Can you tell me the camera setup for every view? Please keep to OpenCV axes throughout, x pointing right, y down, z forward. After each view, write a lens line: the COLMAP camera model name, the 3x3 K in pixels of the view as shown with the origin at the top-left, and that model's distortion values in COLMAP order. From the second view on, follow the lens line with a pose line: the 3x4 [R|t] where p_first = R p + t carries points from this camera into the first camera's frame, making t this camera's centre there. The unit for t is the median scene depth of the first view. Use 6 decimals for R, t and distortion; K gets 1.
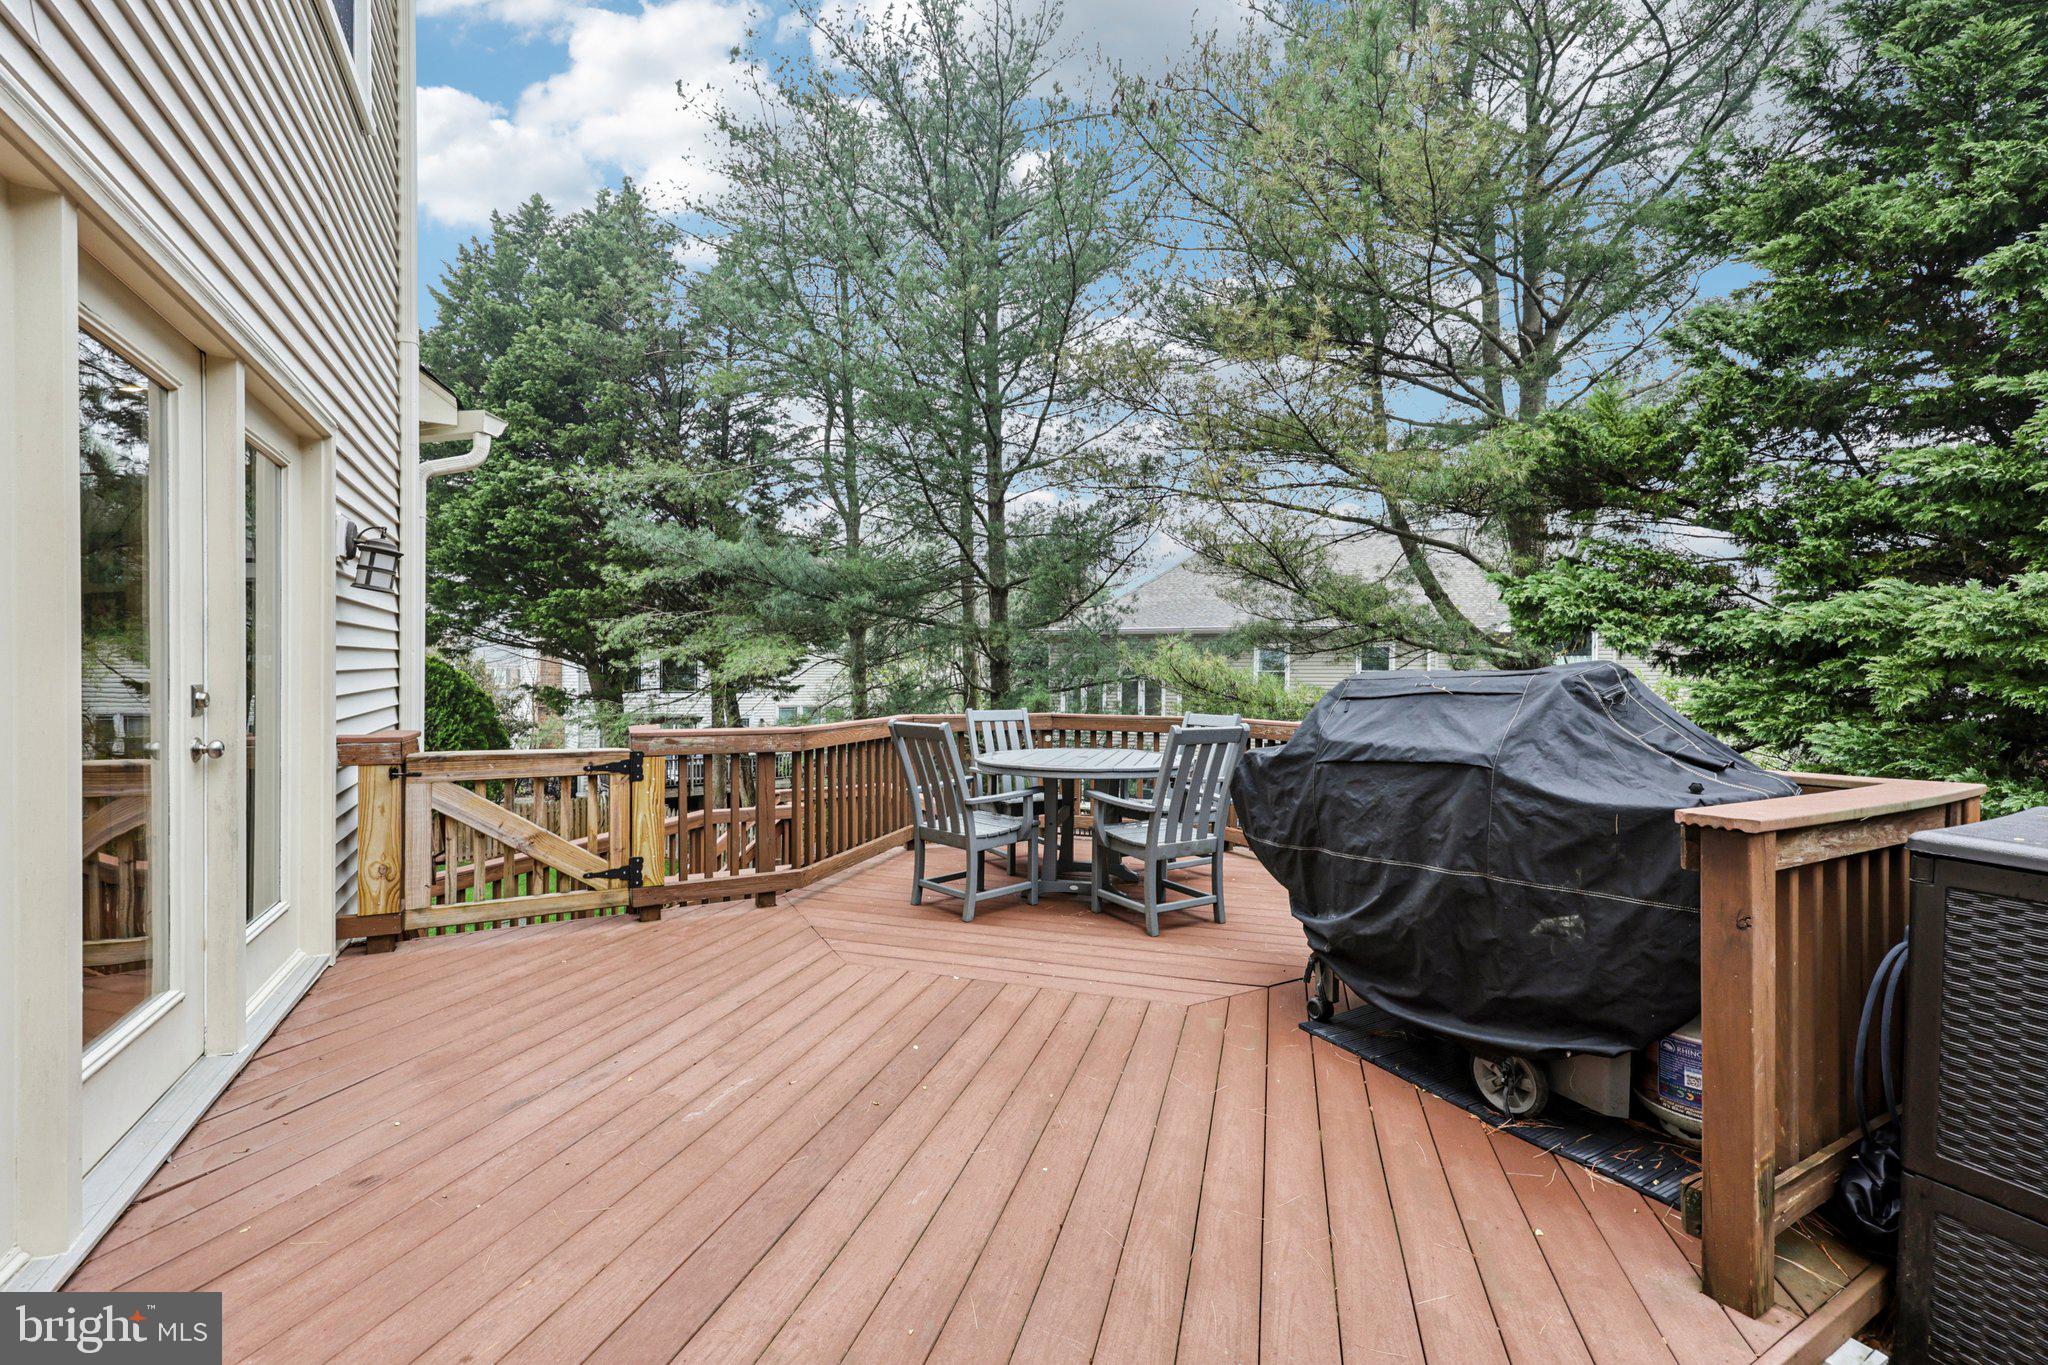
lens RADIAL K [[834.7, 0, 1024.0], [0, 834.7, 682.5], [0, 0, 1]] dist [0.001399, 0.000006]
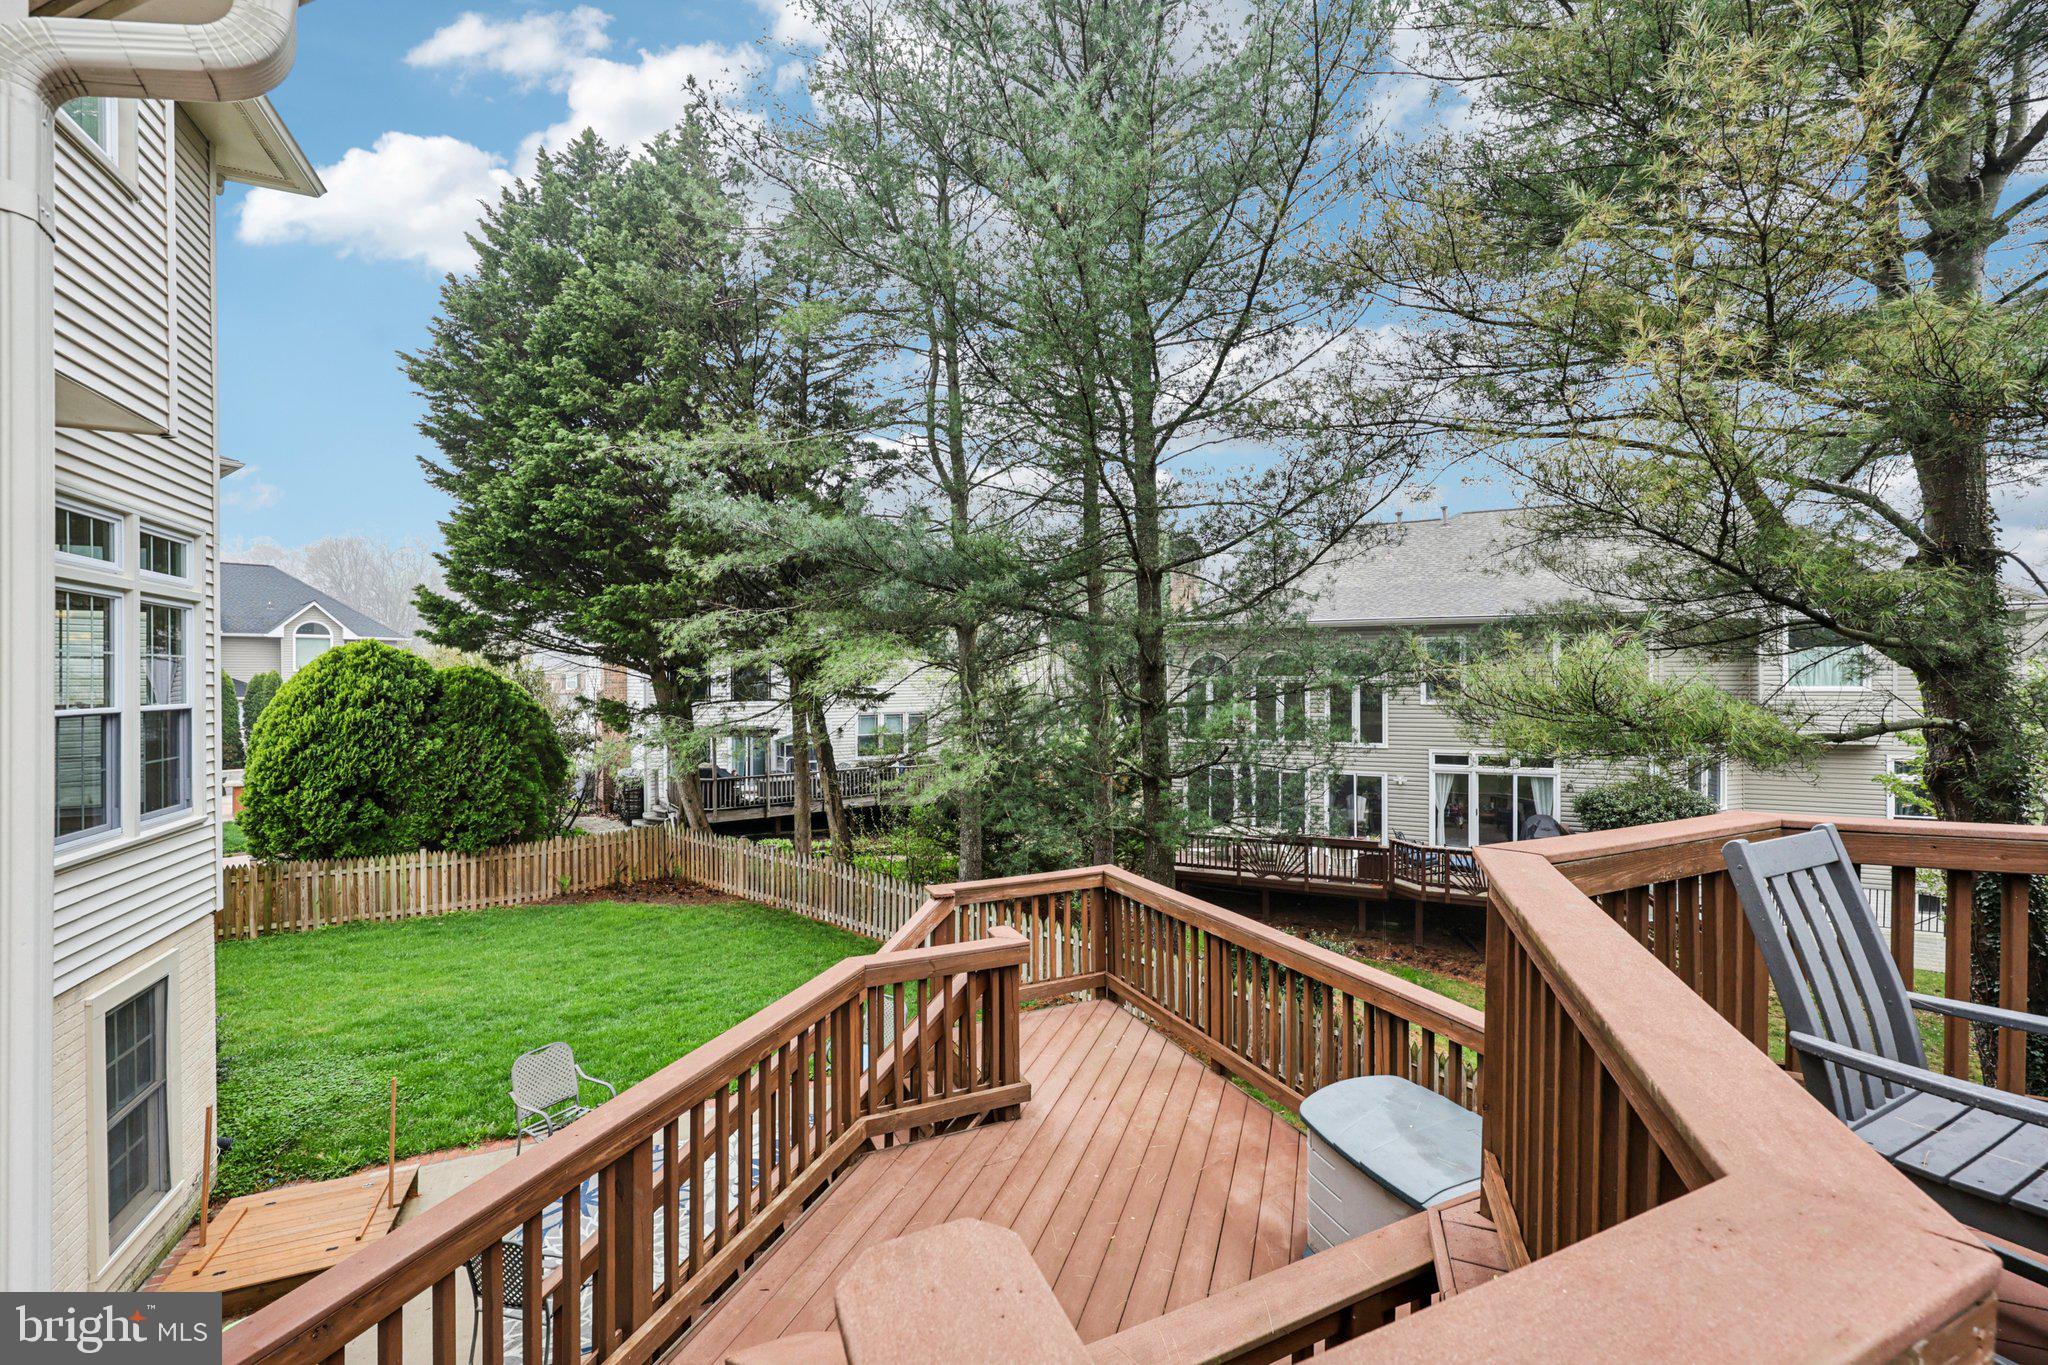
lens RADIAL K [[812.1, 0, 1024.0], [0, 812.1, 682.5], [0, 0, 1]] dist [-0.002426, -0.000004]
pose [[0.998391, -0.010383, -0.055738, -0.105003], [0.010596, 0.999938, 0.003530, -0.011637], [0.055698, -0.004115, 0.998439, 0.209509]]
